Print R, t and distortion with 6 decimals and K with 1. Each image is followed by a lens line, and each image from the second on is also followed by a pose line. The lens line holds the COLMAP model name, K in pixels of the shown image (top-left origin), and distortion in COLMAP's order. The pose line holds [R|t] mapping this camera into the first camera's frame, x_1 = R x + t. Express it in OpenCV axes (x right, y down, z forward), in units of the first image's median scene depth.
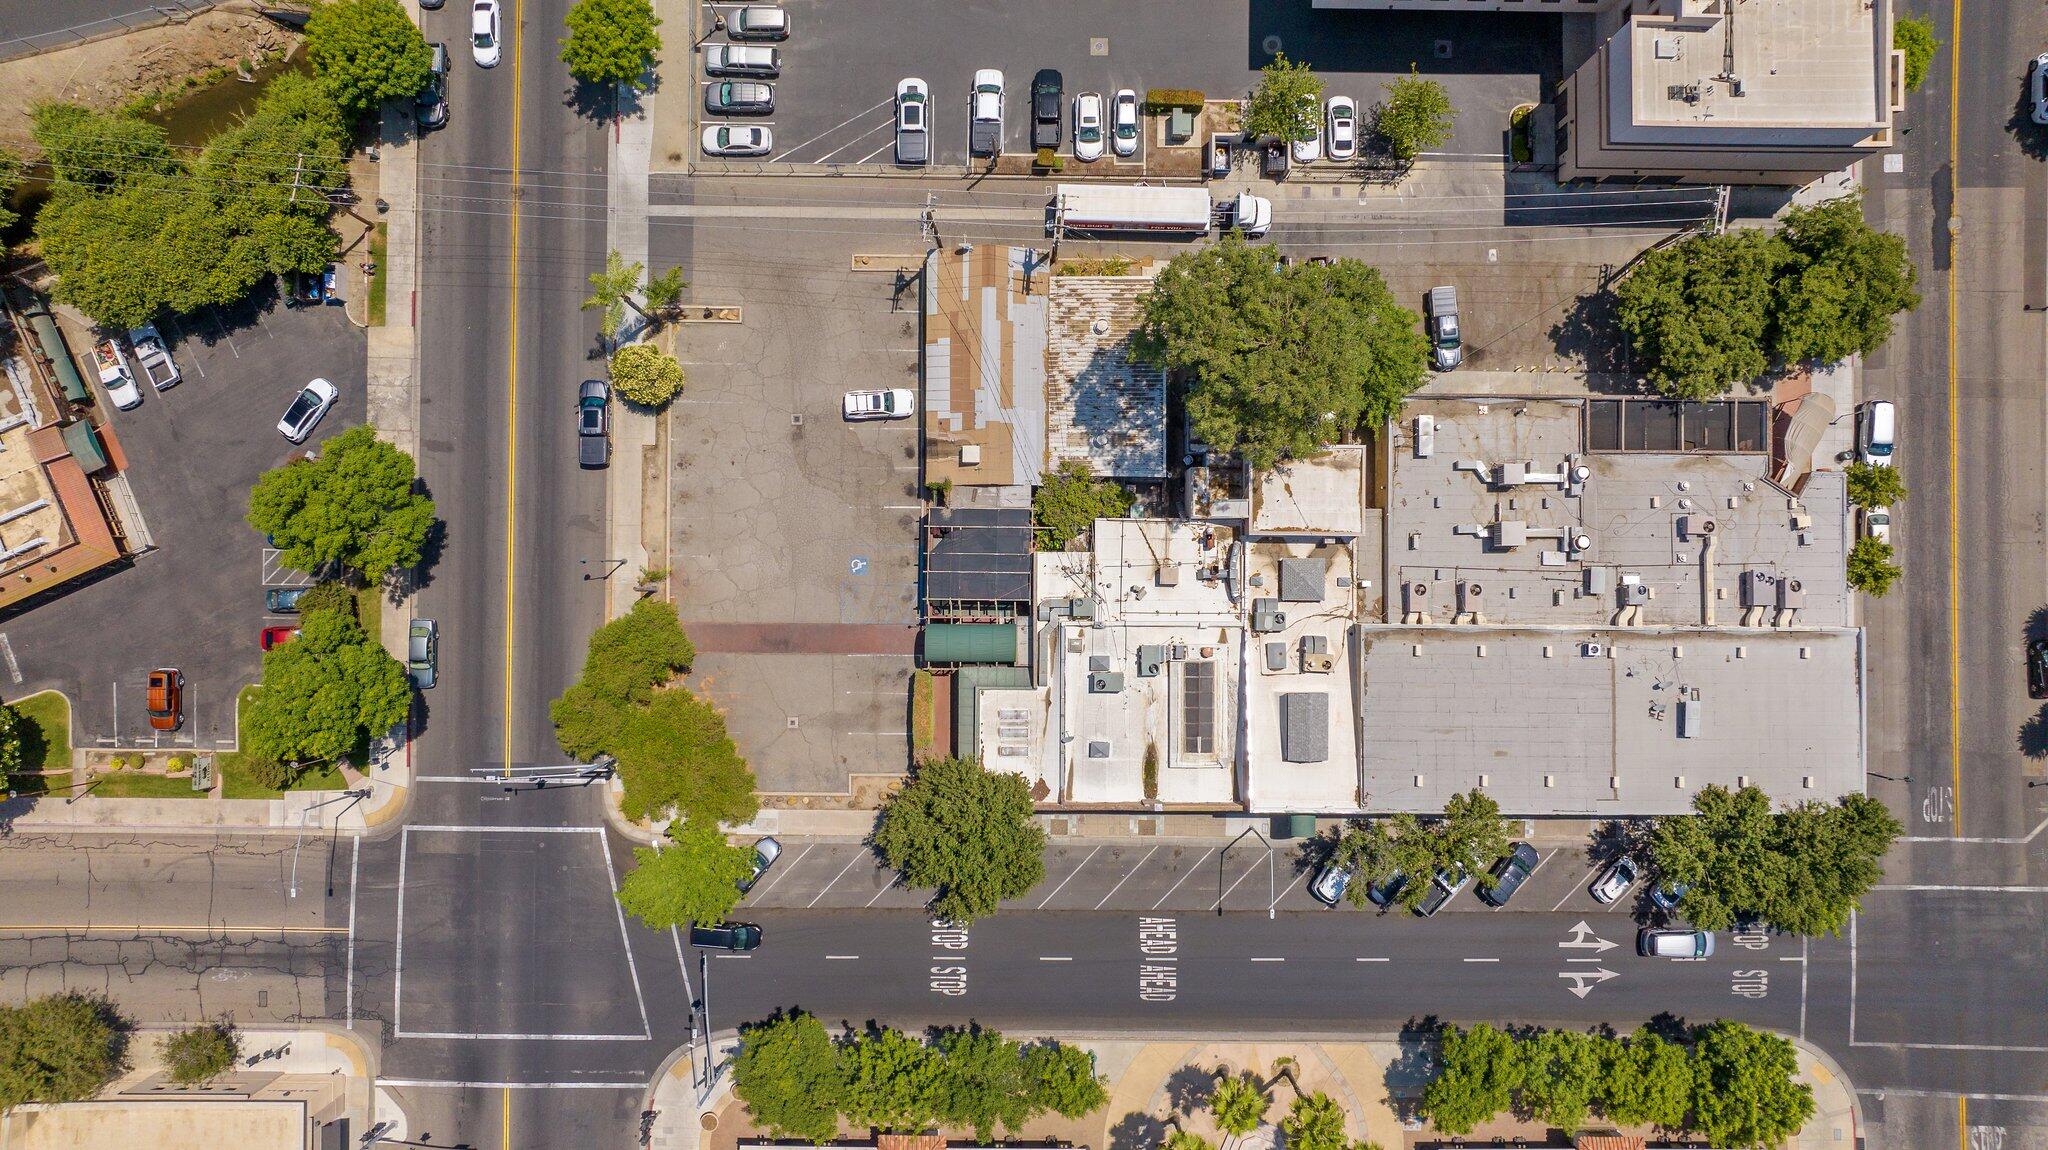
lens RADIAL K [[1444.9, 0, 1032.8], [0, 1444.9, 576.5], [0, 0, 1]] dist [-0.022949, 0.001891]
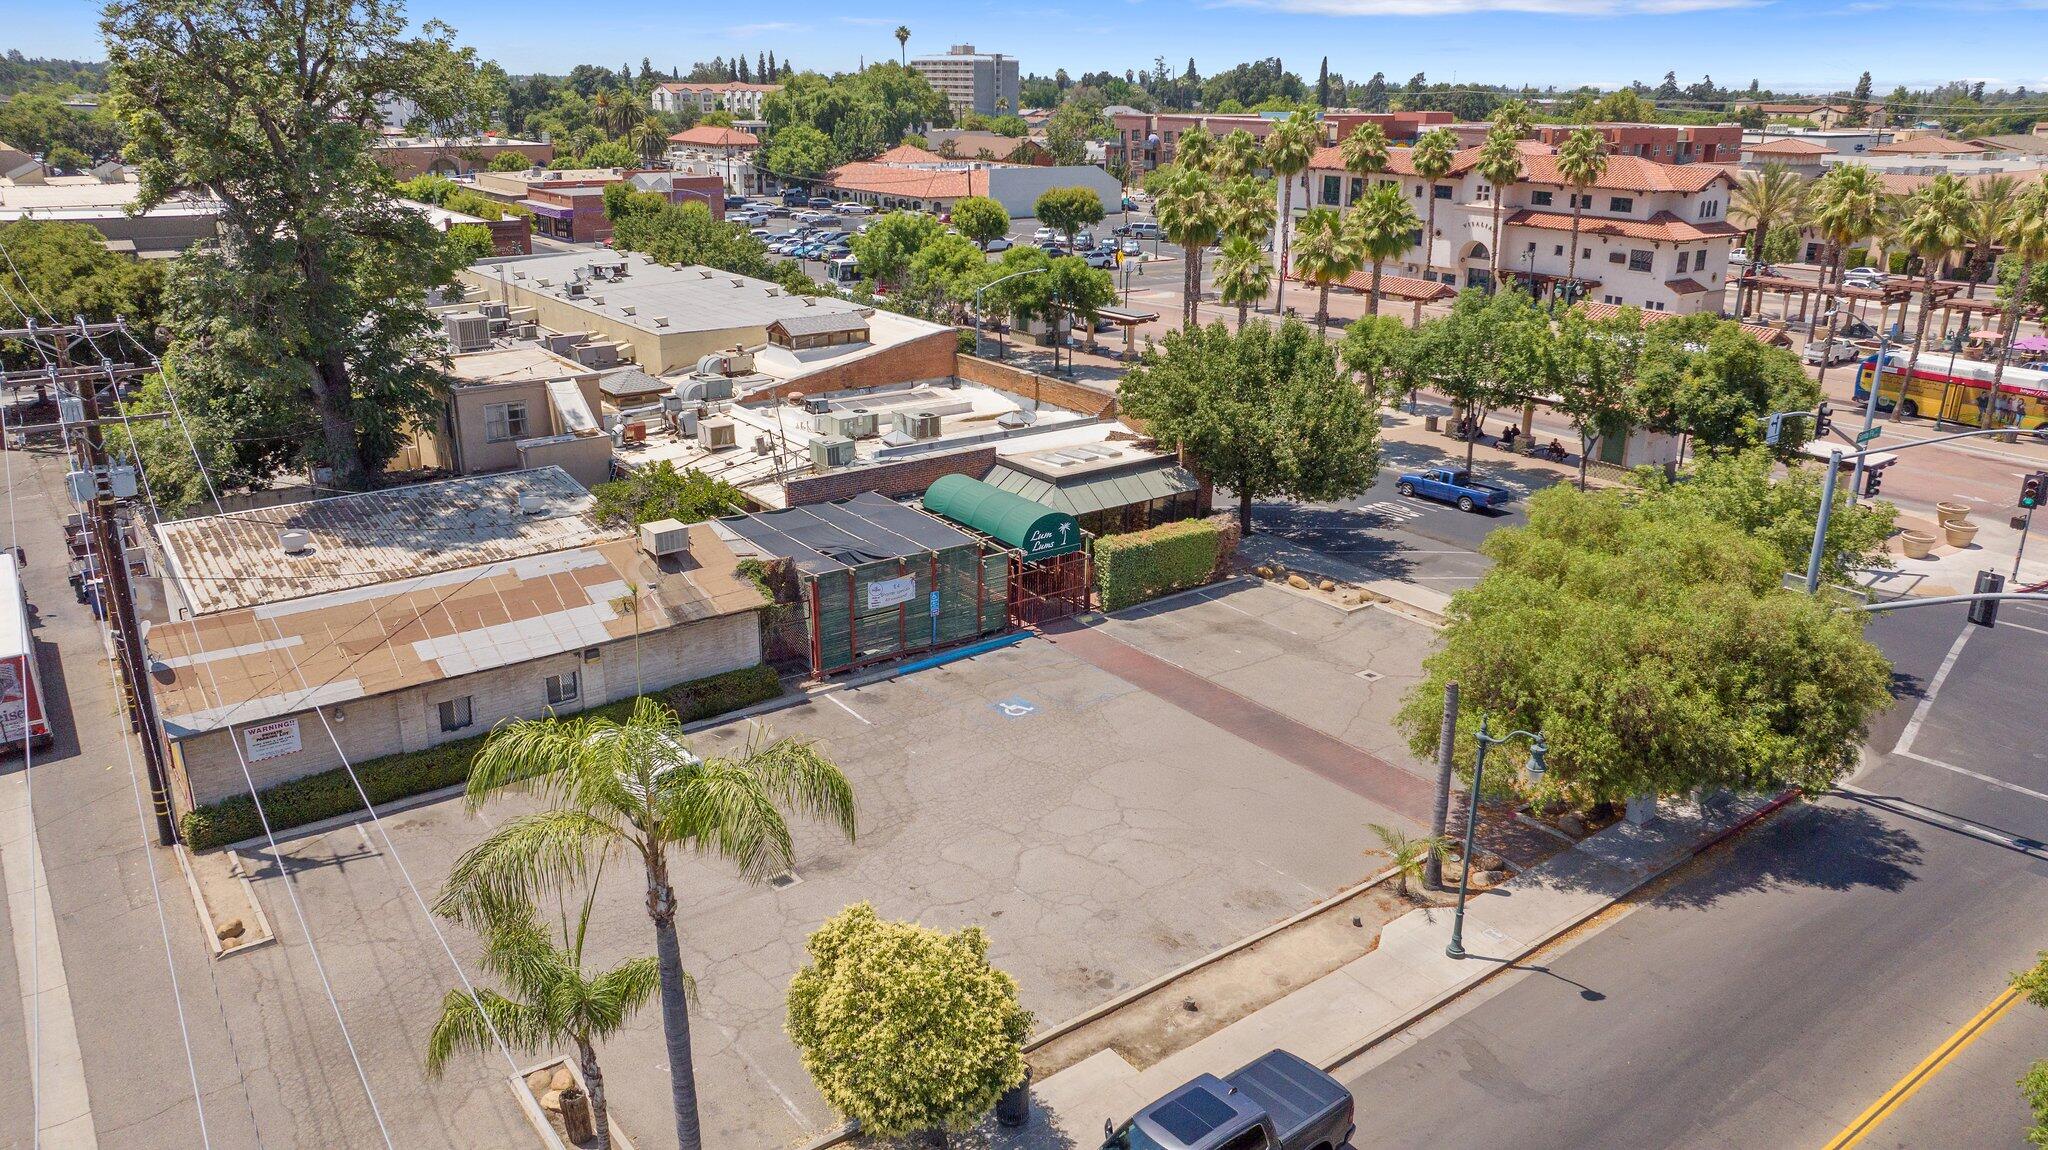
lens RADIAL K [[1444.9, 0, 1032.8], [0, 1444.9, 576.5], [0, 0, 1]] dist [-0.022949, 0.001891]
pose [[-0.613372, -0.269752, 0.742299, -0.451456], [0.789427, -0.180758, 0.586627, -0.260044], [-0.024067, 0.945812, 0.323821, 0.851380]]
